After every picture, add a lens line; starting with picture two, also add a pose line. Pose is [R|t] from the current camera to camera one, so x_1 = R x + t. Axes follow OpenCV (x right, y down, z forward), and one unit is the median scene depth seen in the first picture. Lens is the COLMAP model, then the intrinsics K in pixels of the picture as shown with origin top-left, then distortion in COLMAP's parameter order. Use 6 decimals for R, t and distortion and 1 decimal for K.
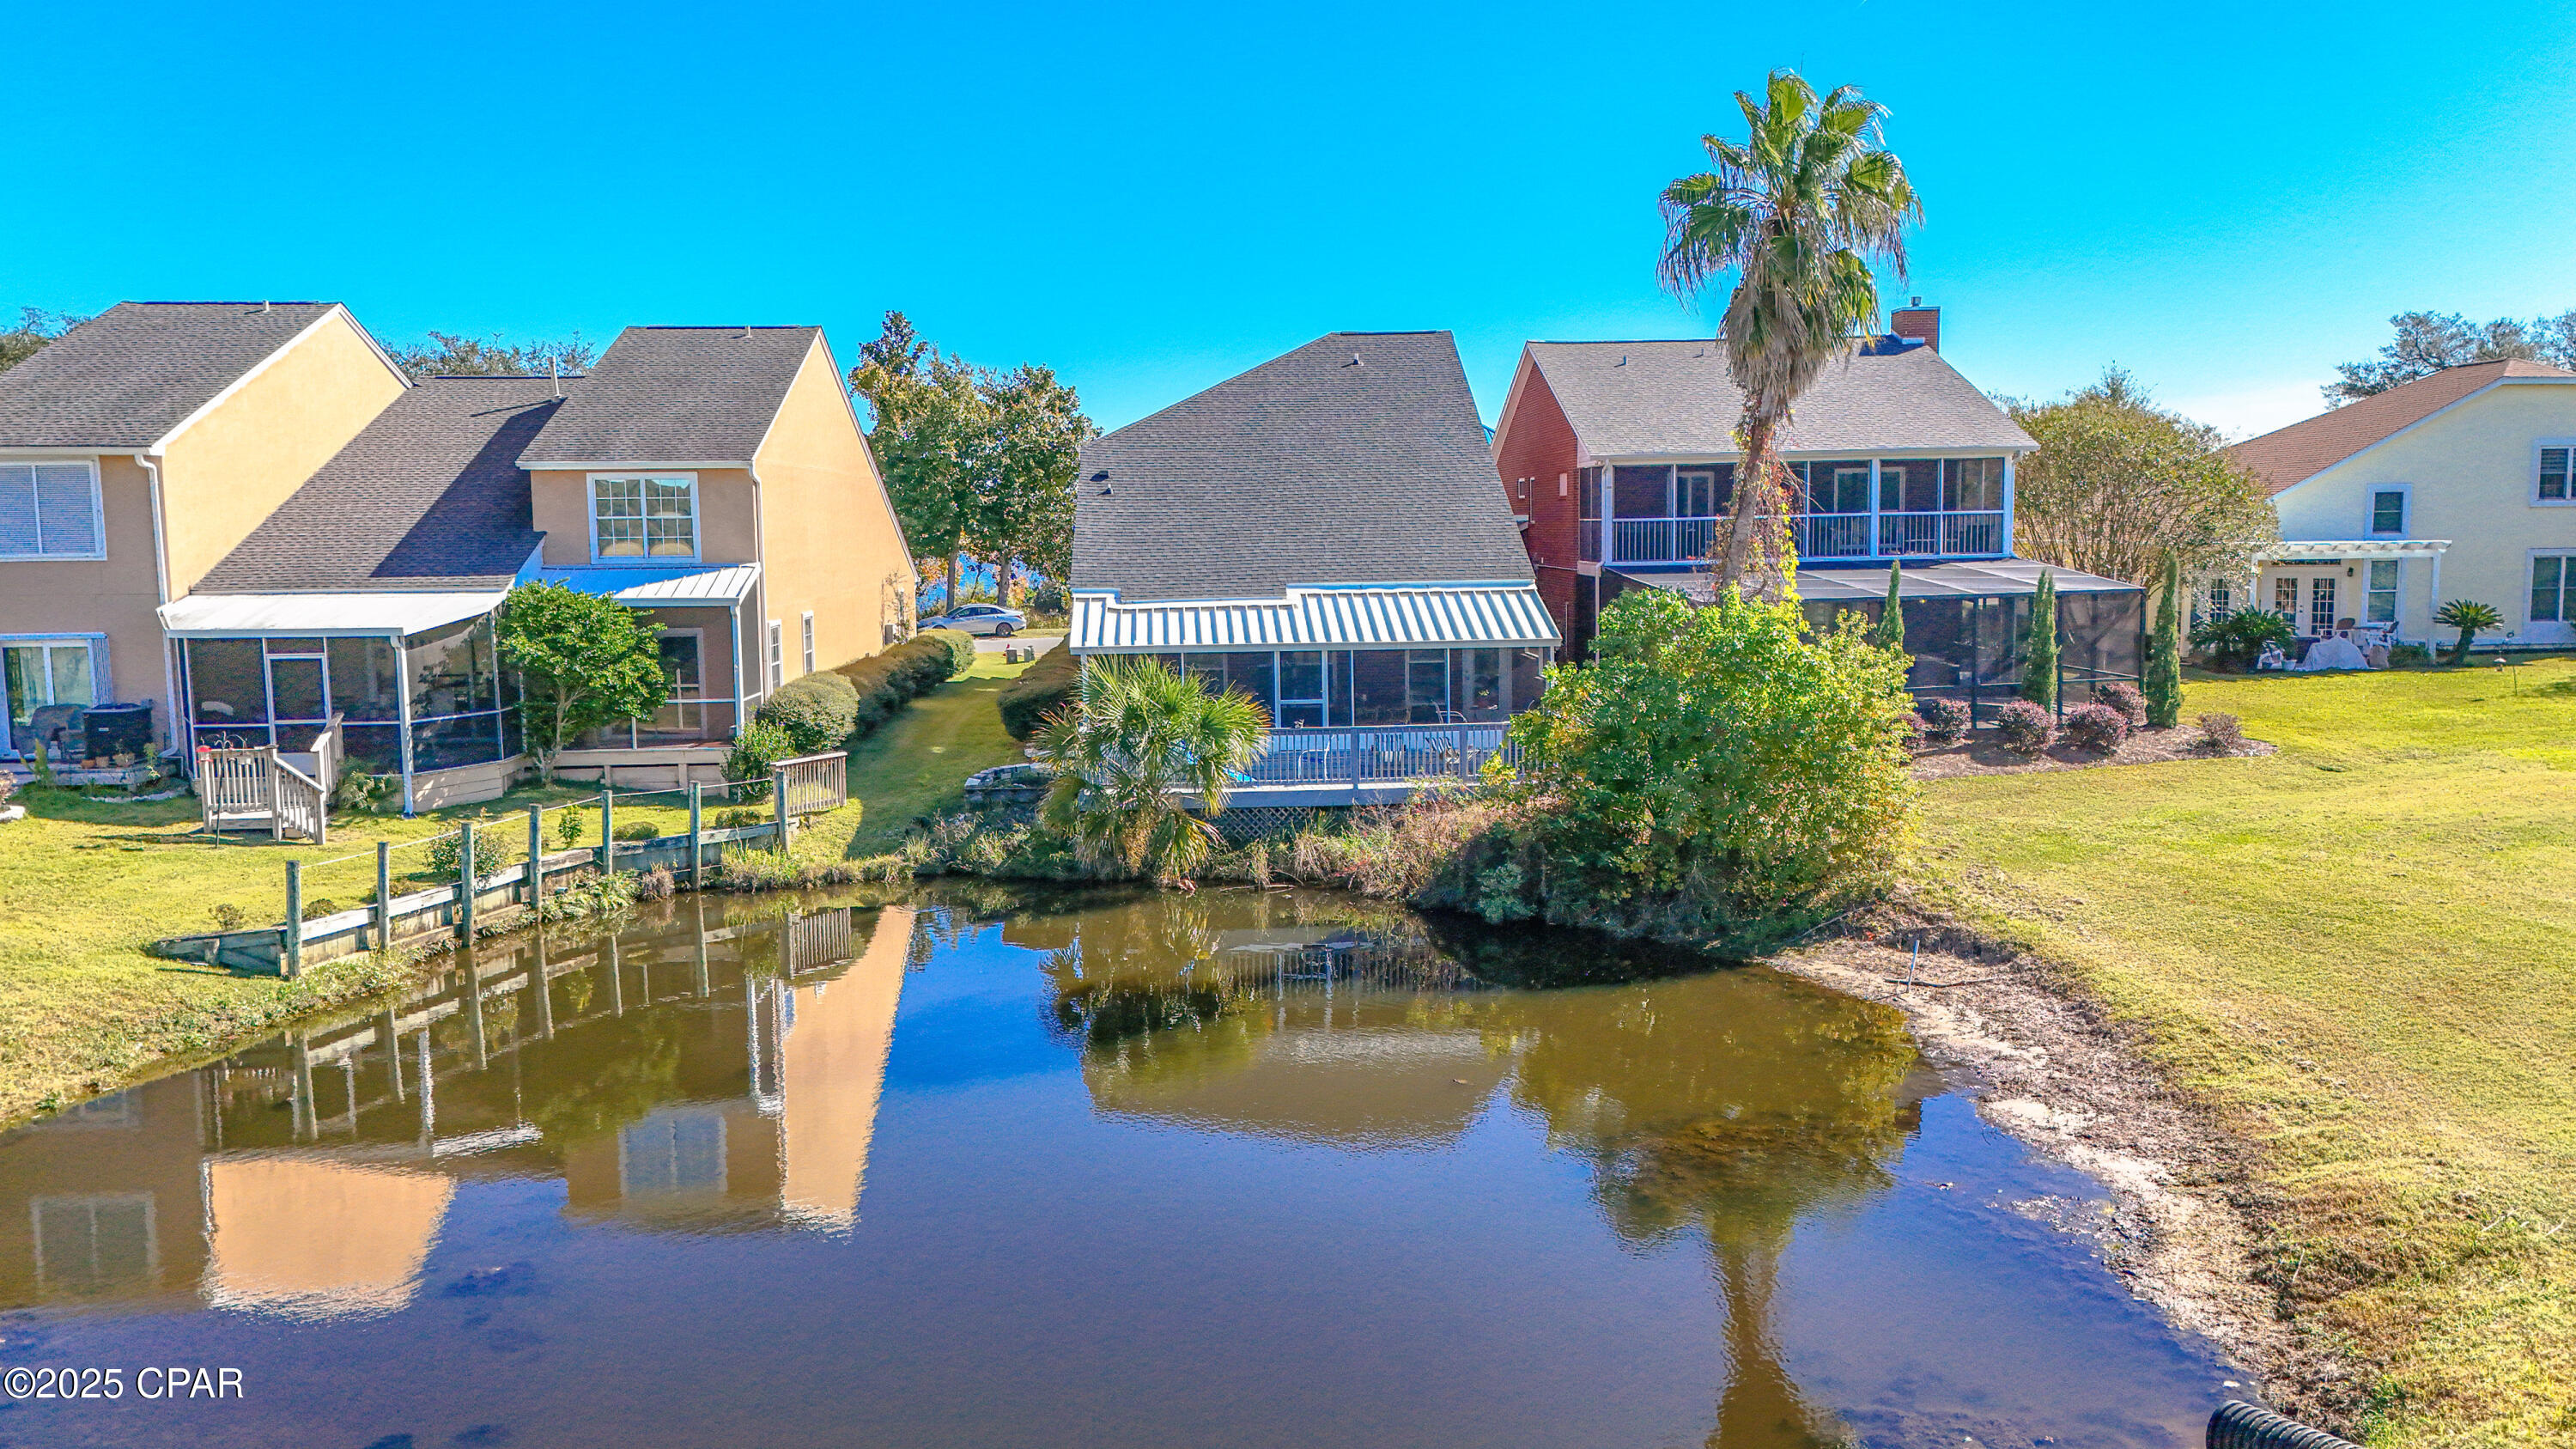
lens RADIAL K [[1884.5, 0, 1295.8], [0, 1884.5, 708.0], [0, 0, 1]] dist [0.081671, -0.075995]
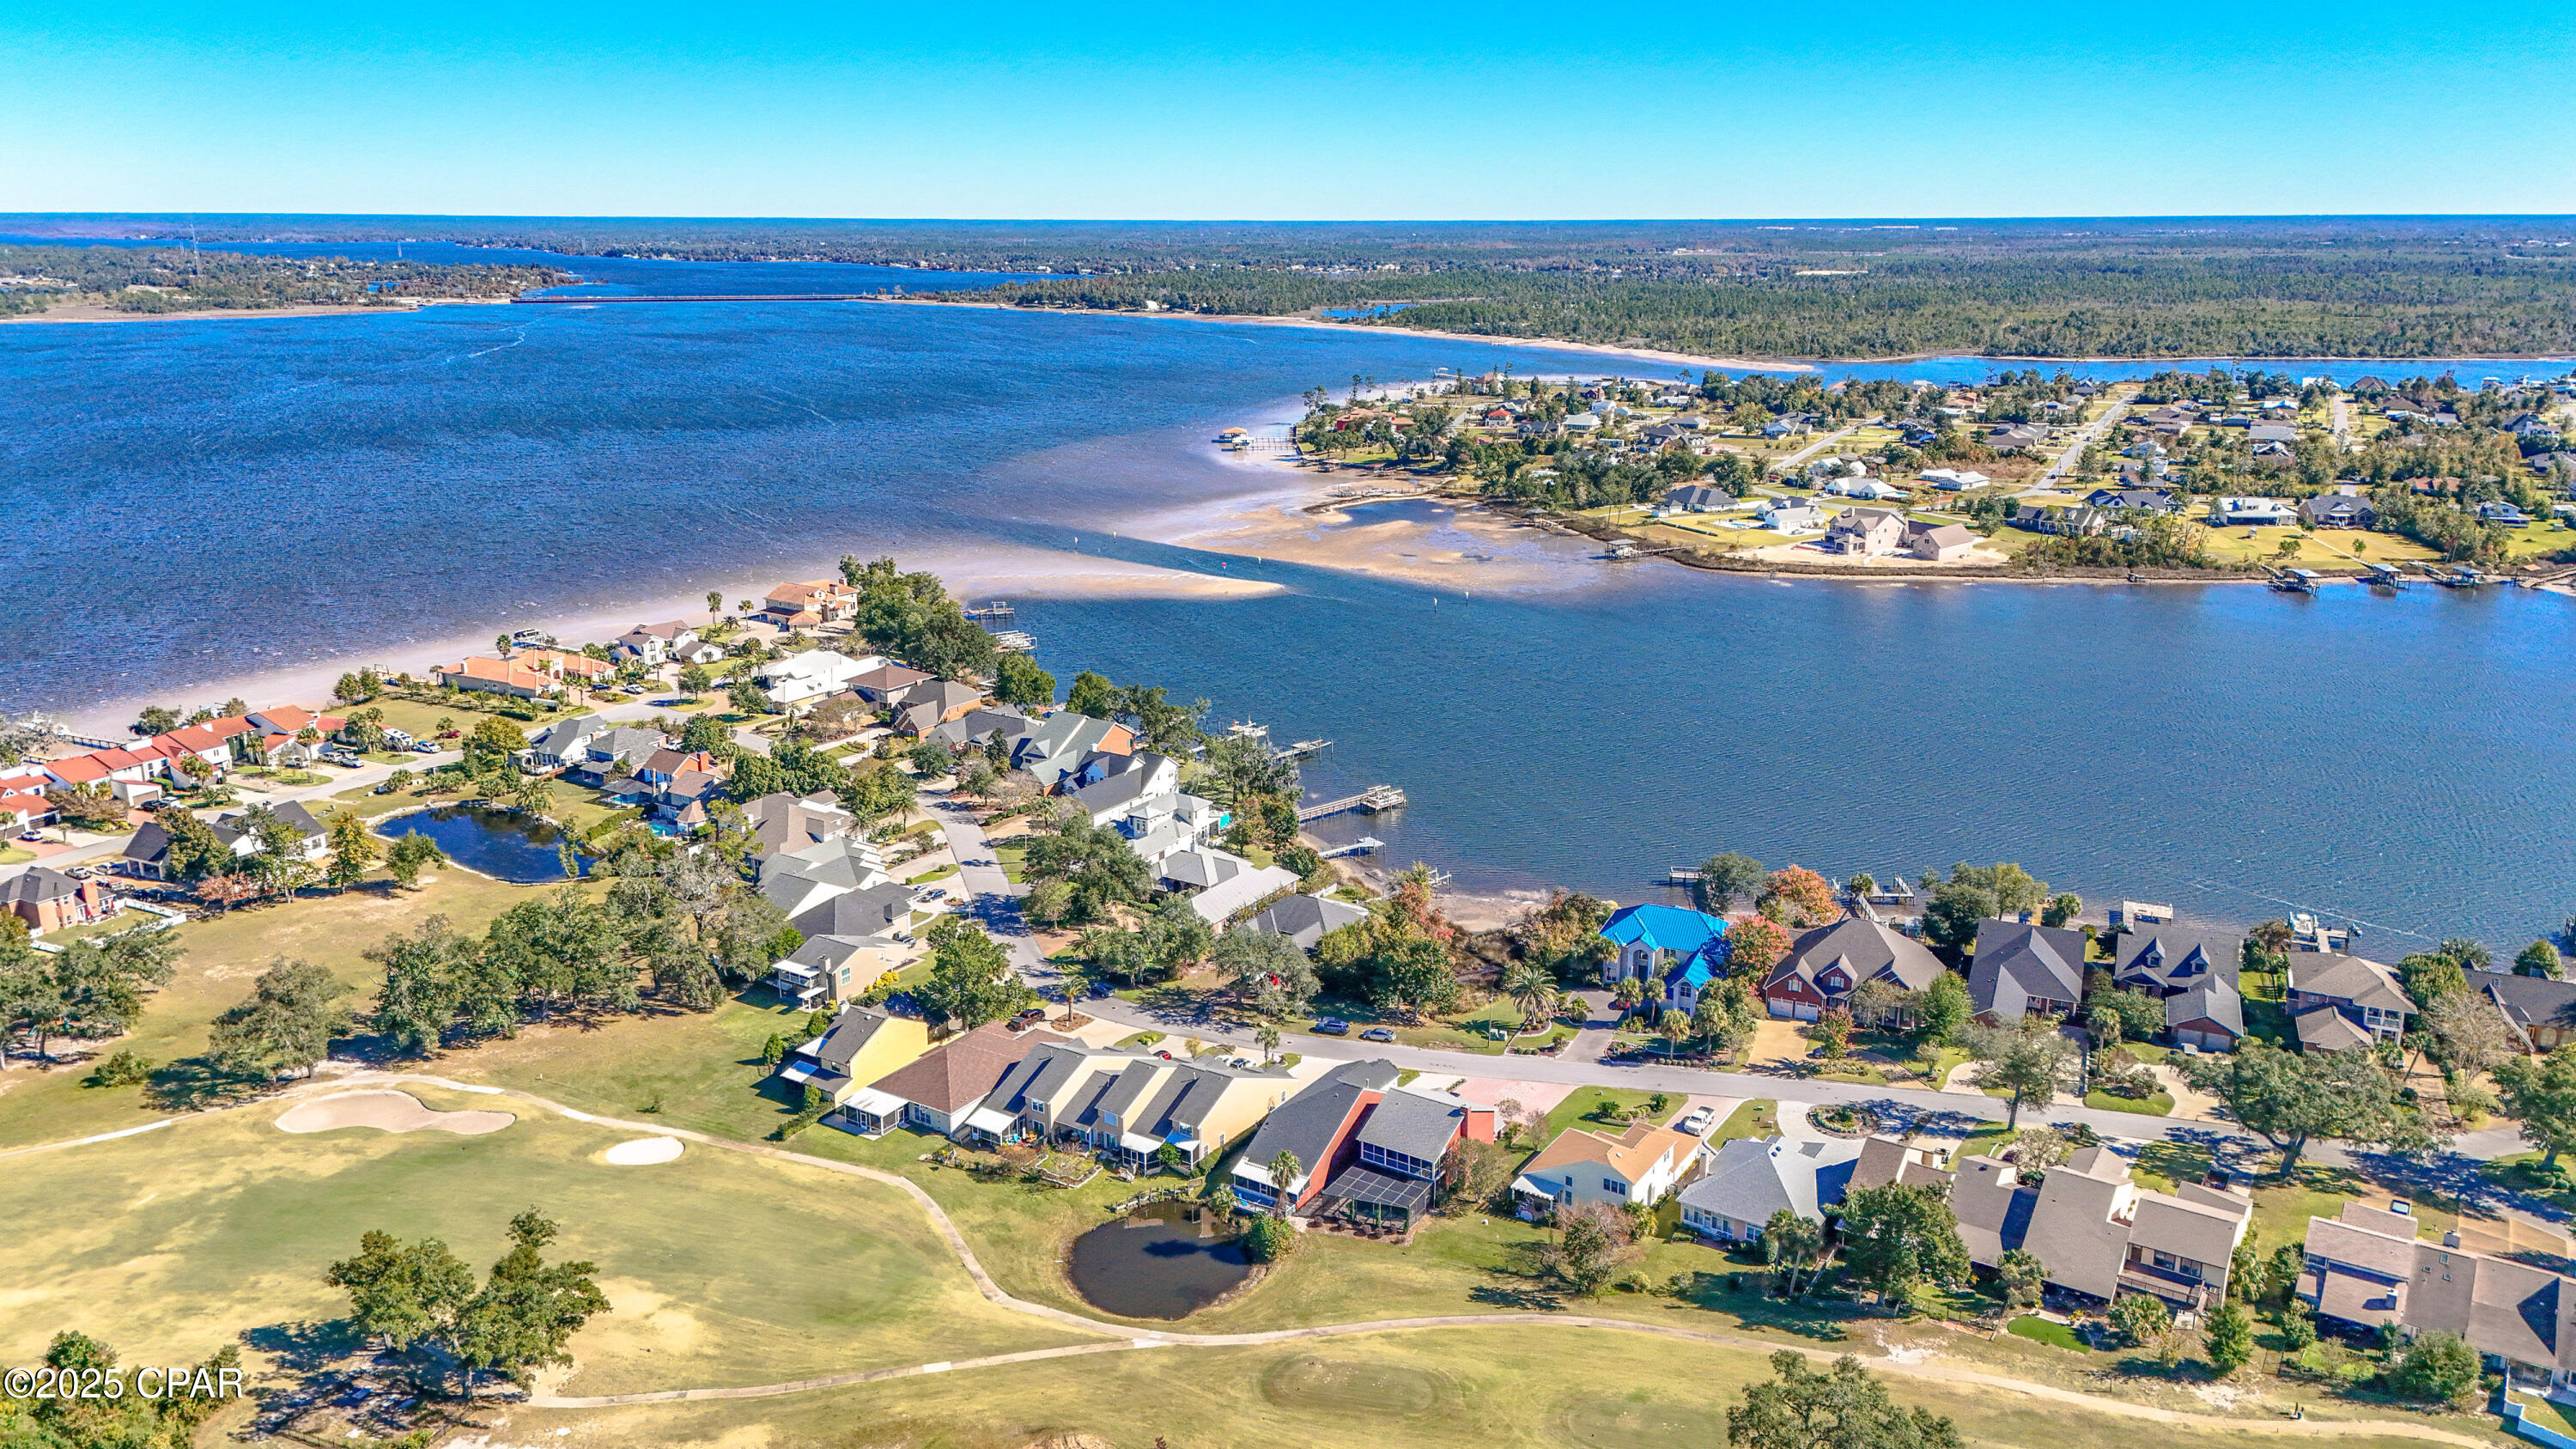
lens RADIAL K [[1884.5, 0, 1288.7], [0, 1884.5, 722.9], [0, 0, 1]] dist [0.081671, -0.075995]
pose [[0.804413, 0.165403, -0.570580, 3.707763], [-0.069359, 0.980039, 0.186316, -2.942352], [0.590007, -0.110300, 0.799828, -4.139616]]
